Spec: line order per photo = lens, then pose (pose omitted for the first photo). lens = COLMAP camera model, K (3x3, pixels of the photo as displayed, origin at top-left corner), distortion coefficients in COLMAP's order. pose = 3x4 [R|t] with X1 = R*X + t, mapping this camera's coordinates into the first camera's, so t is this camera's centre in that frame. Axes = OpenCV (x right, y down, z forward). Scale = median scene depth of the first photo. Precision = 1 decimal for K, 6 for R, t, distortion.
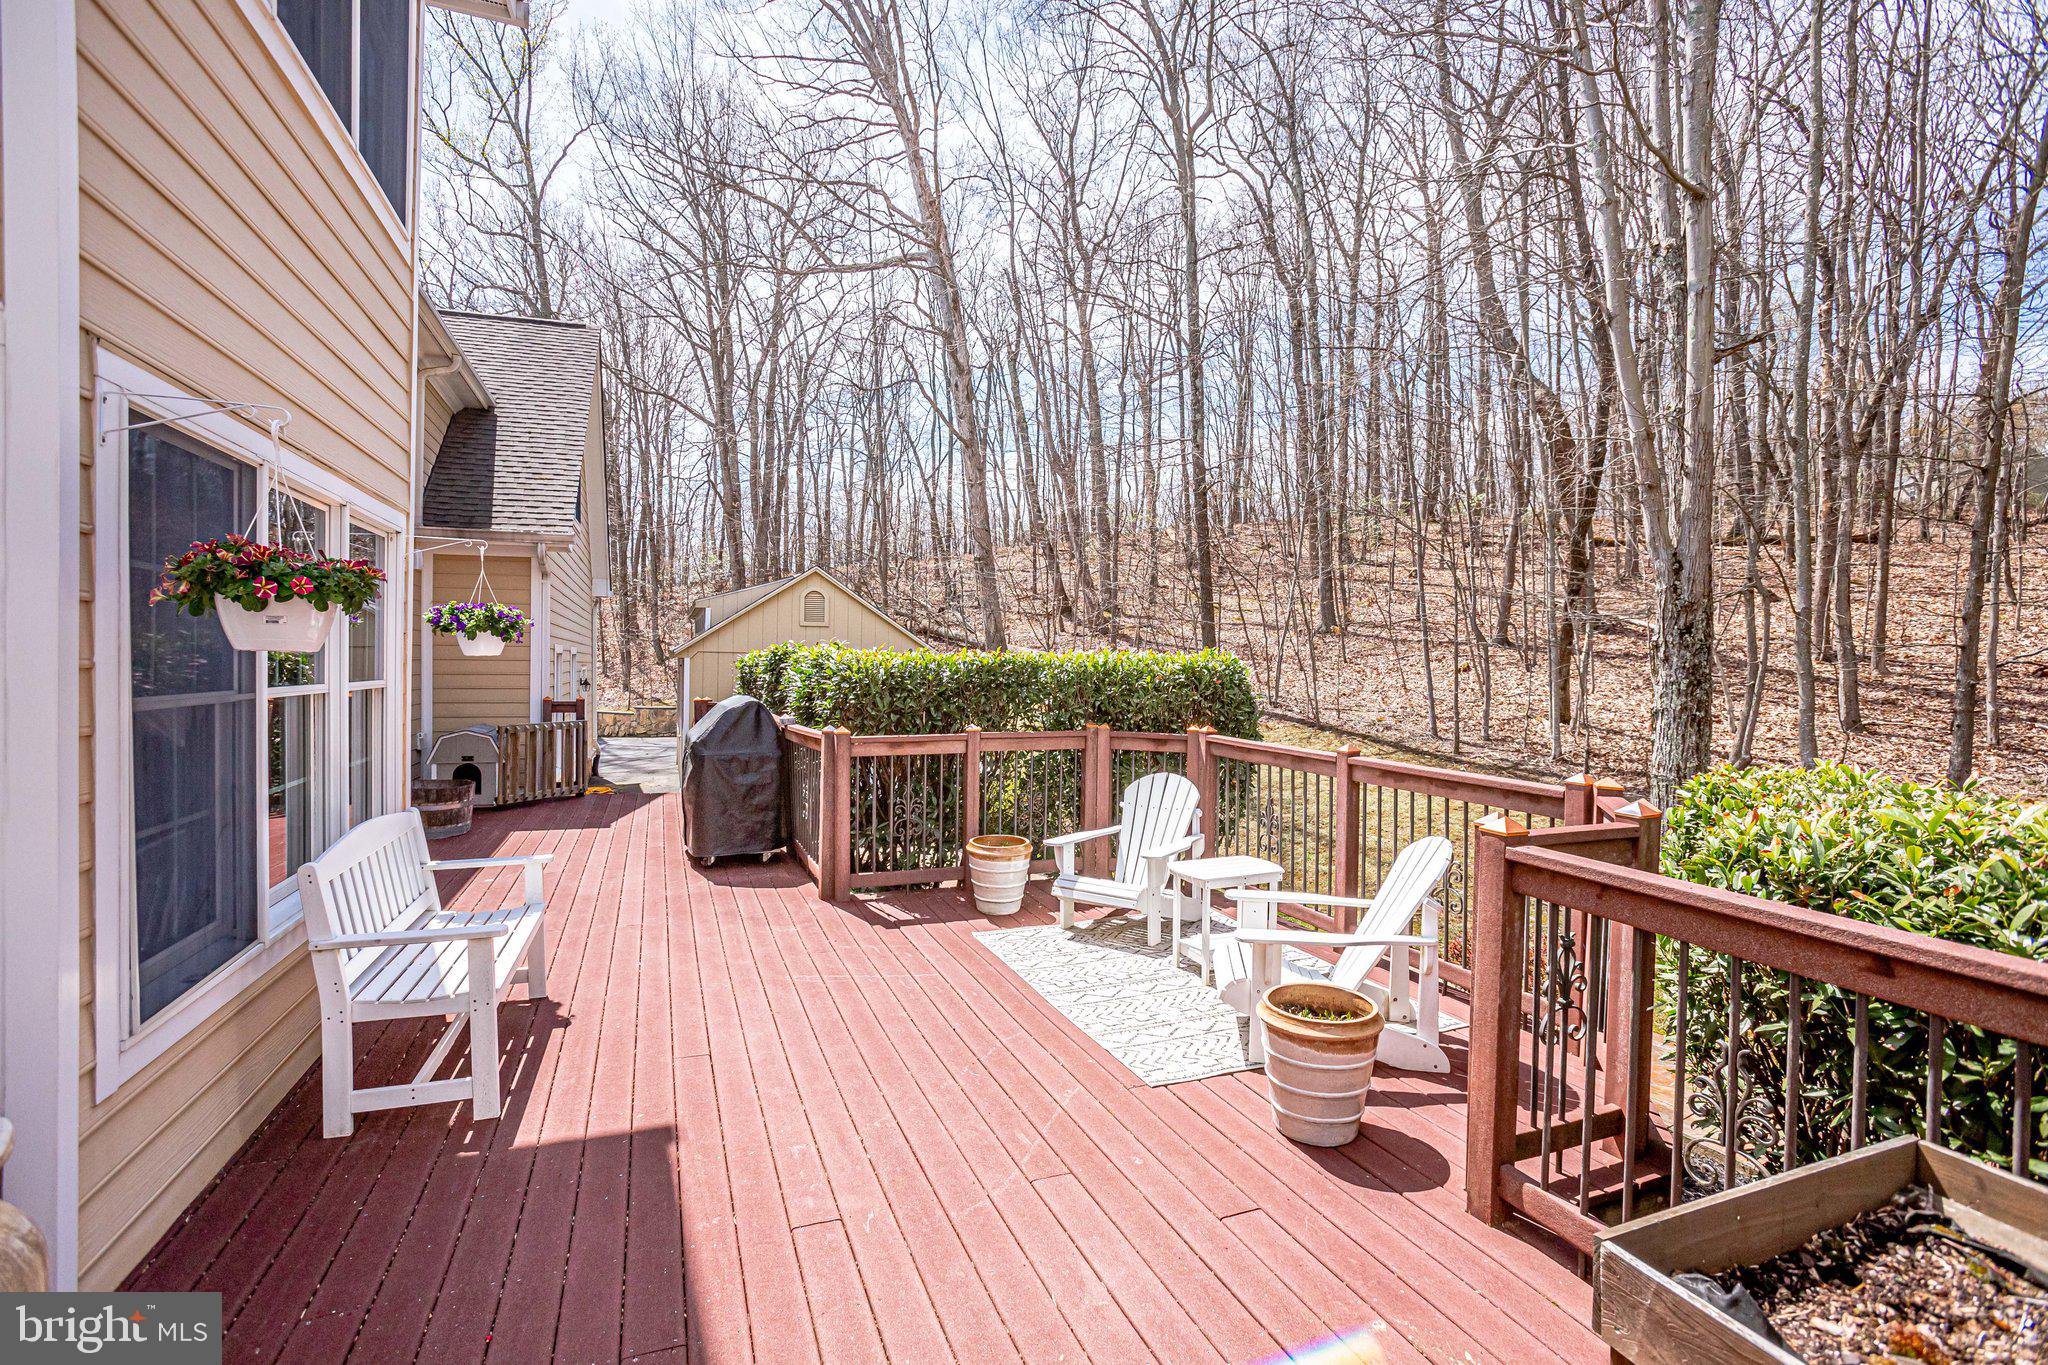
lens RADIAL K [[925.7, 0, 1019.9], [0, 925.7, 681.2], [0, 0, 1]] dist [-0.036365, 0.008975]
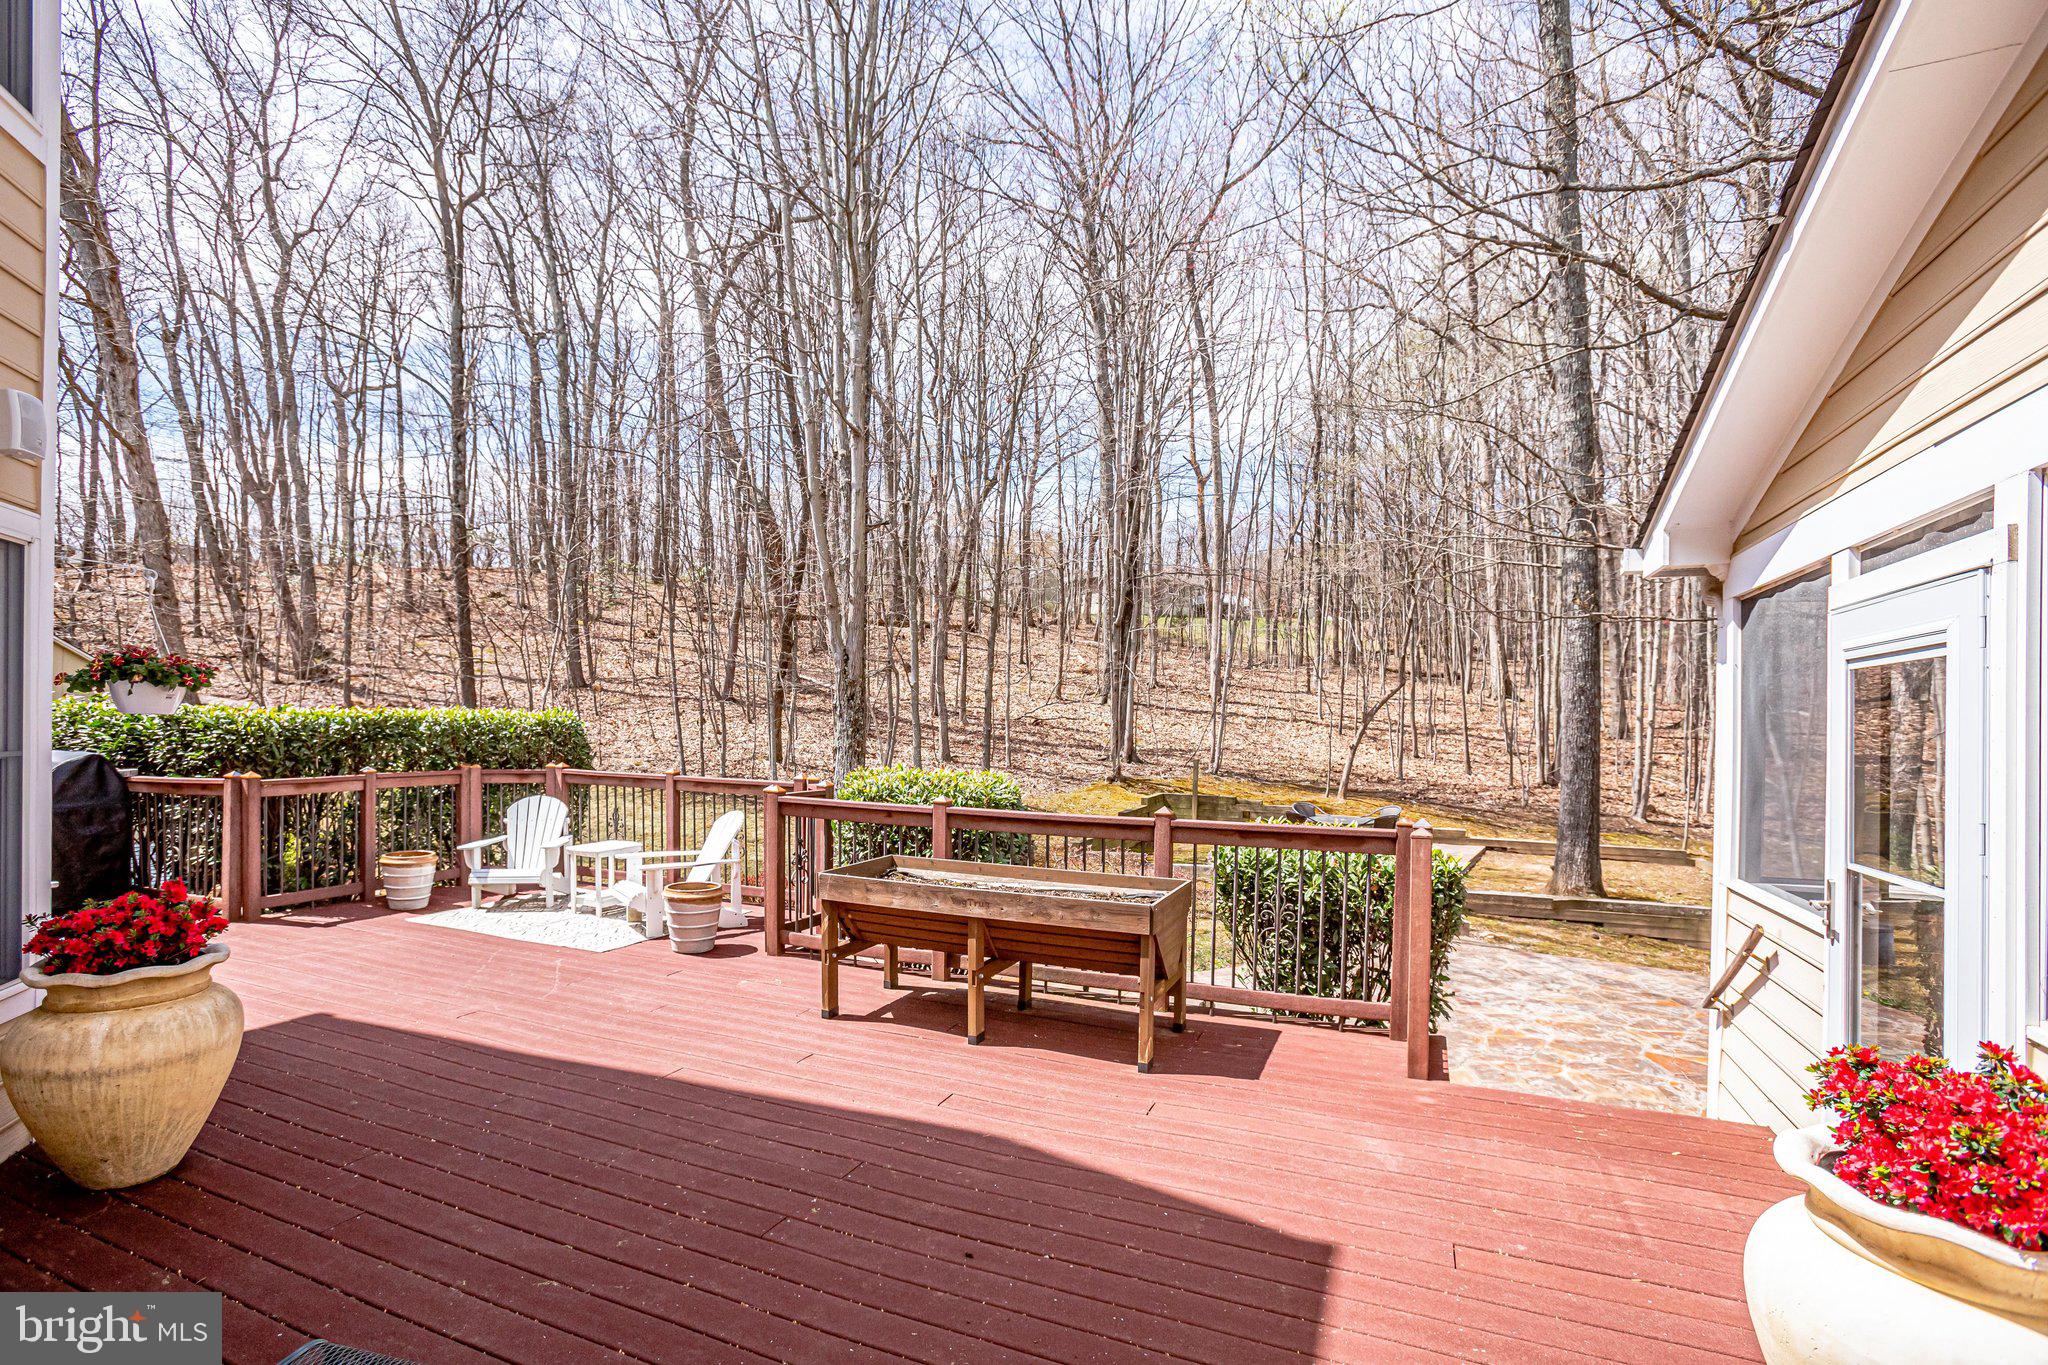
lens RADIAL K [[925.7, 0, 1011.1], [0, 925.7, 725.7], [0, 0, 1]] dist [-0.036365, 0.008975]
pose [[0.701857, -0.003780, 0.712308, -0.237865], [0.009129, 0.999952, -0.003688, 0.002685], [-0.712259, 0.009091, 0.701858, -0.354279]]
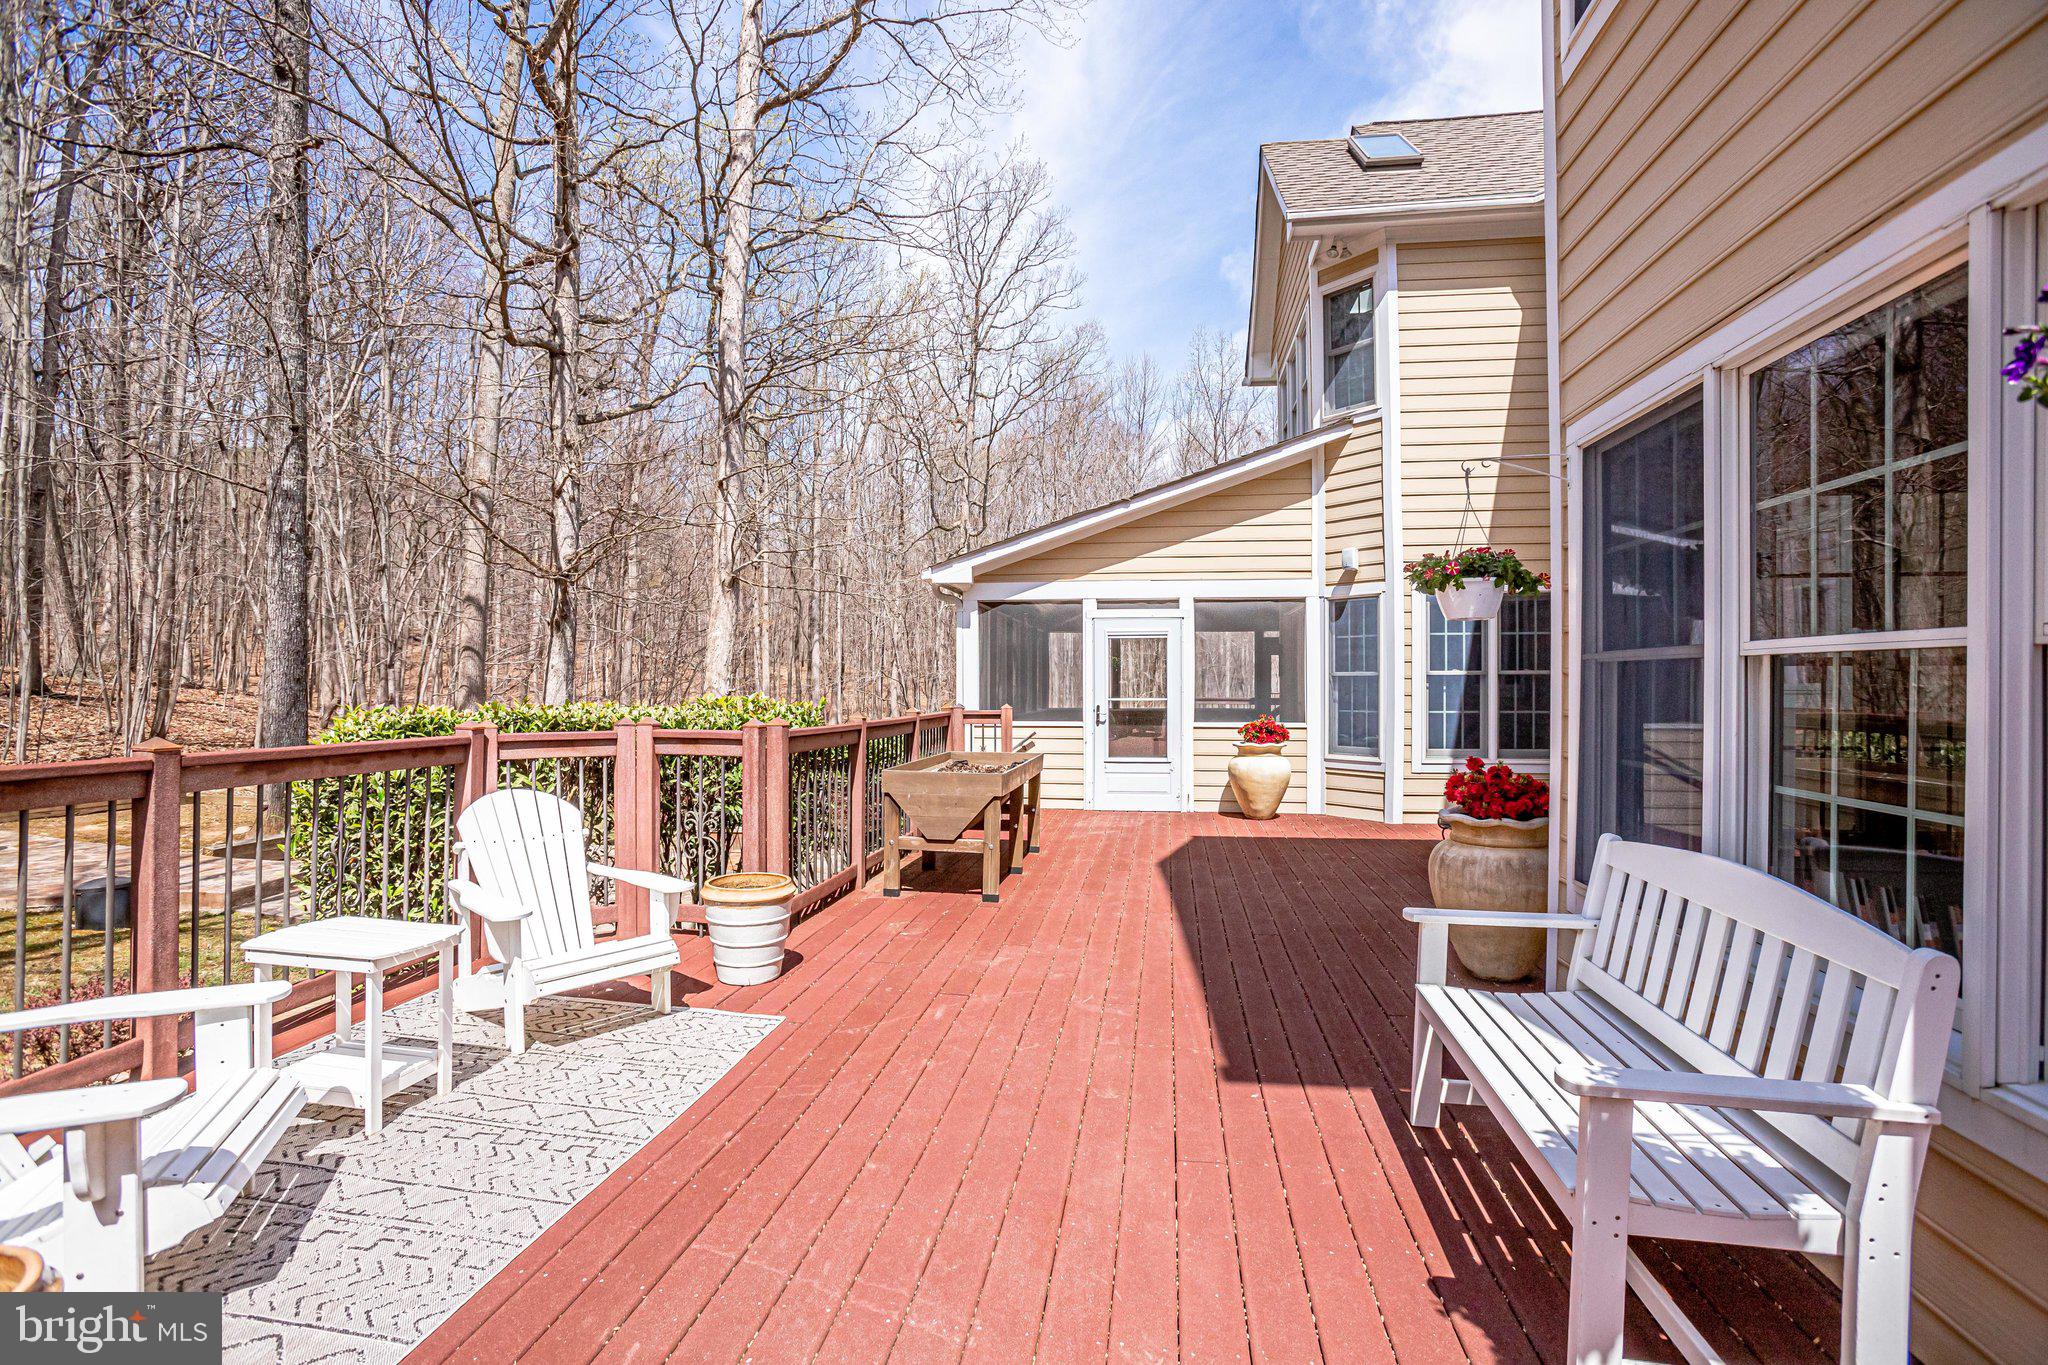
lens RADIAL K [[925.7, 0, 1034.8], [0, 925.7, 671.5], [0, 0, 1]] dist [-0.036365, 0.008975]
pose [[-0.866384, -0.009794, 0.499283, -0.268749], [-0.003311, 0.999898, 0.013870, 0.011369], [-0.499368, 0.010364, -0.866328, 0.754673]]
